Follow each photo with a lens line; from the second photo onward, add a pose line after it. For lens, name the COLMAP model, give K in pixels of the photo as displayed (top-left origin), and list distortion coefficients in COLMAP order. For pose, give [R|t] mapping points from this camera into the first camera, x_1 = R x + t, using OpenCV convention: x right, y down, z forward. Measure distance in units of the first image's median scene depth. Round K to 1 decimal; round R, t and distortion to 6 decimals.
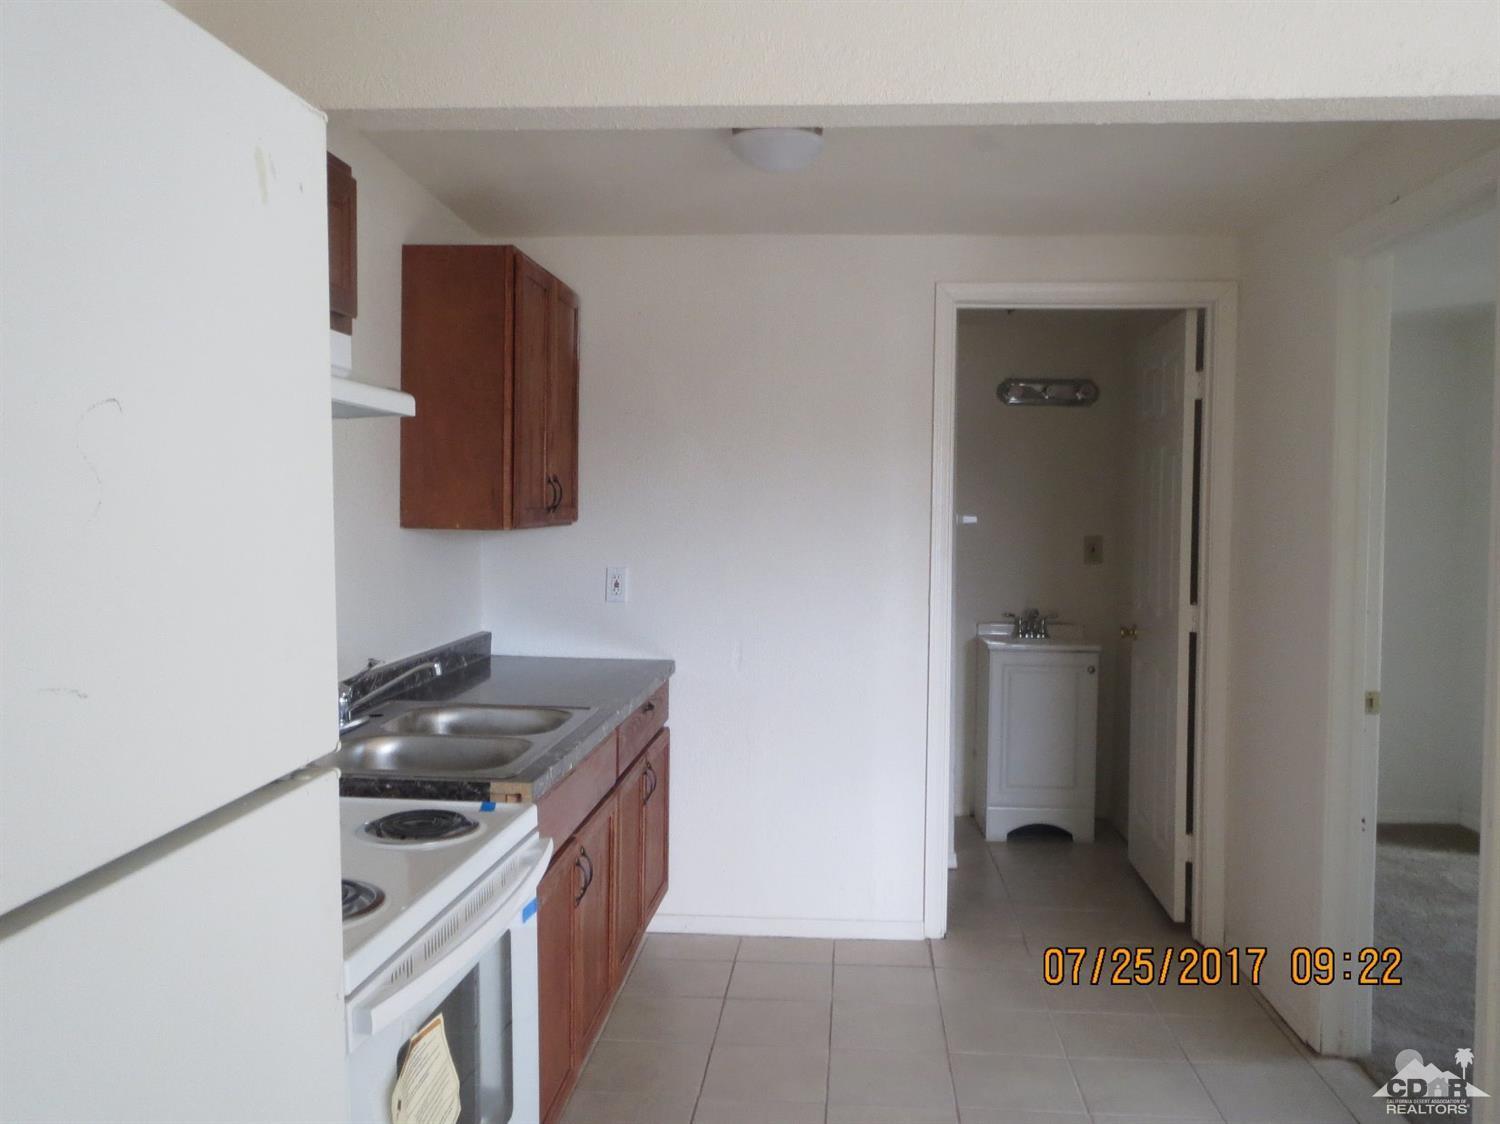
lens RADIAL K [[1266.1, 0, 737.2], [0, 1266.1, 555.6], [0, 0, 1]] dist [-0.012335, -0.014303]
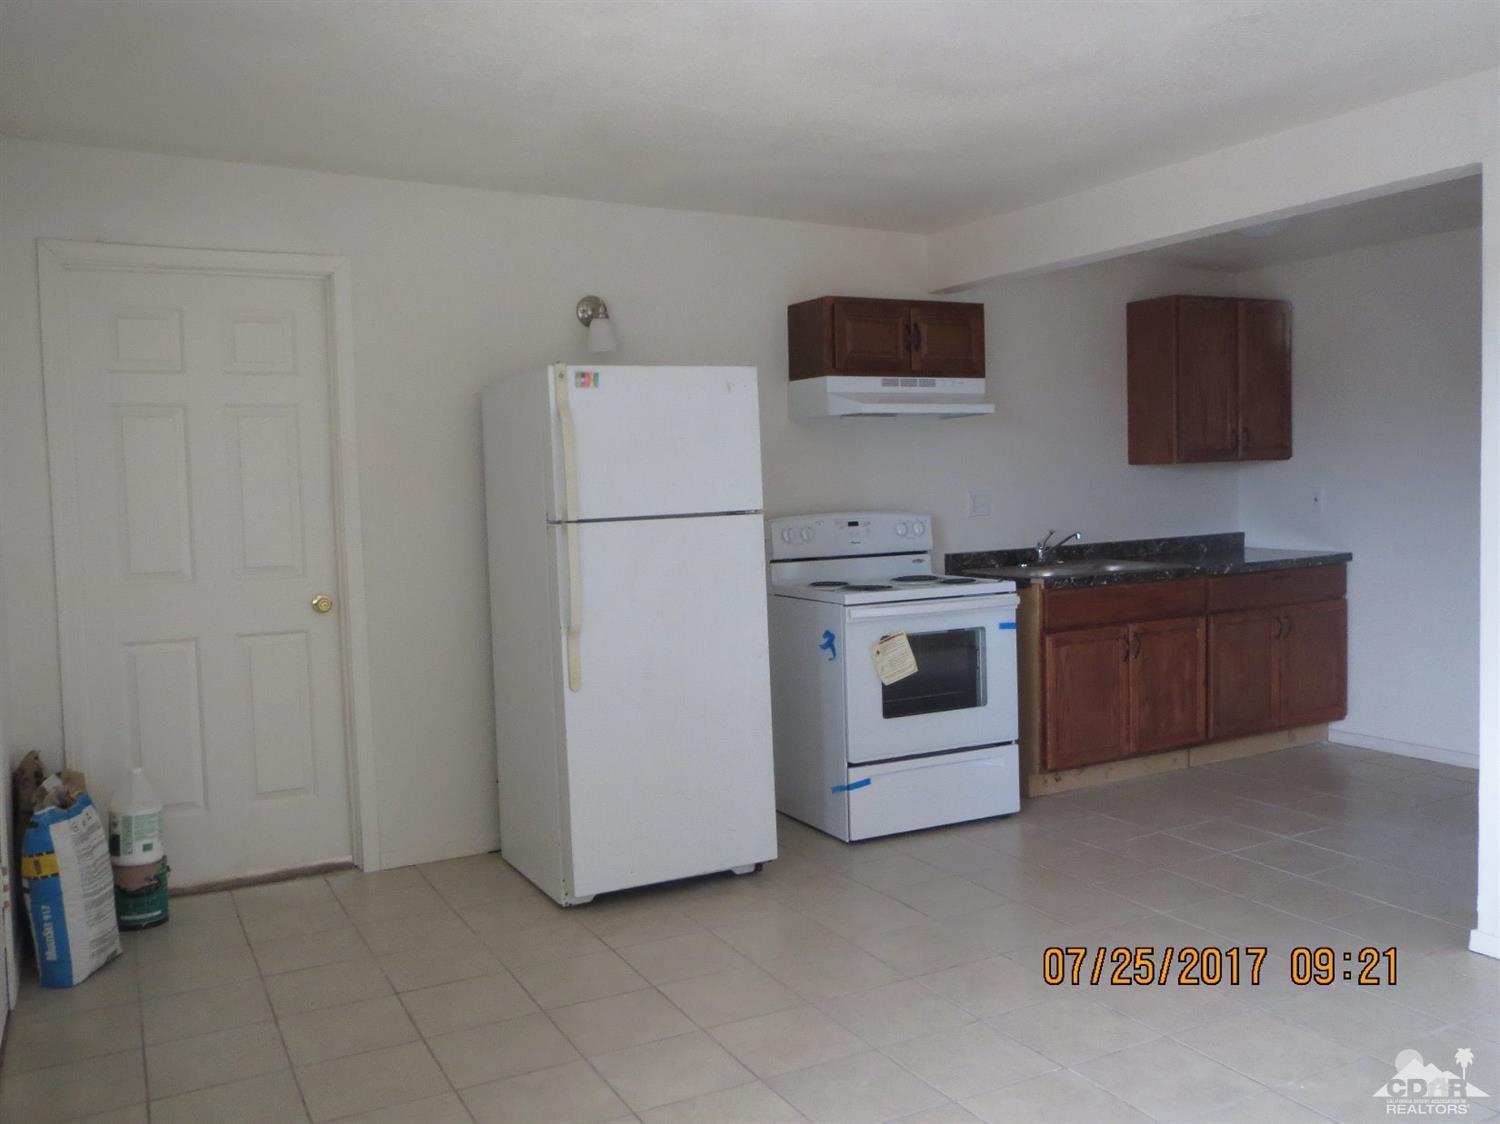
lens RADIAL K [[1266.1, 0, 737.2], [0, 1266.1, 555.6], [0, 0, 1]] dist [-0.012335, -0.014303]
pose [[0.514321, 0.020181, -0.857360, 0.815890], [0.001617, 0.999699, 0.024501, 0.050828], [0.857596, -0.013987, 0.514134, -0.326792]]
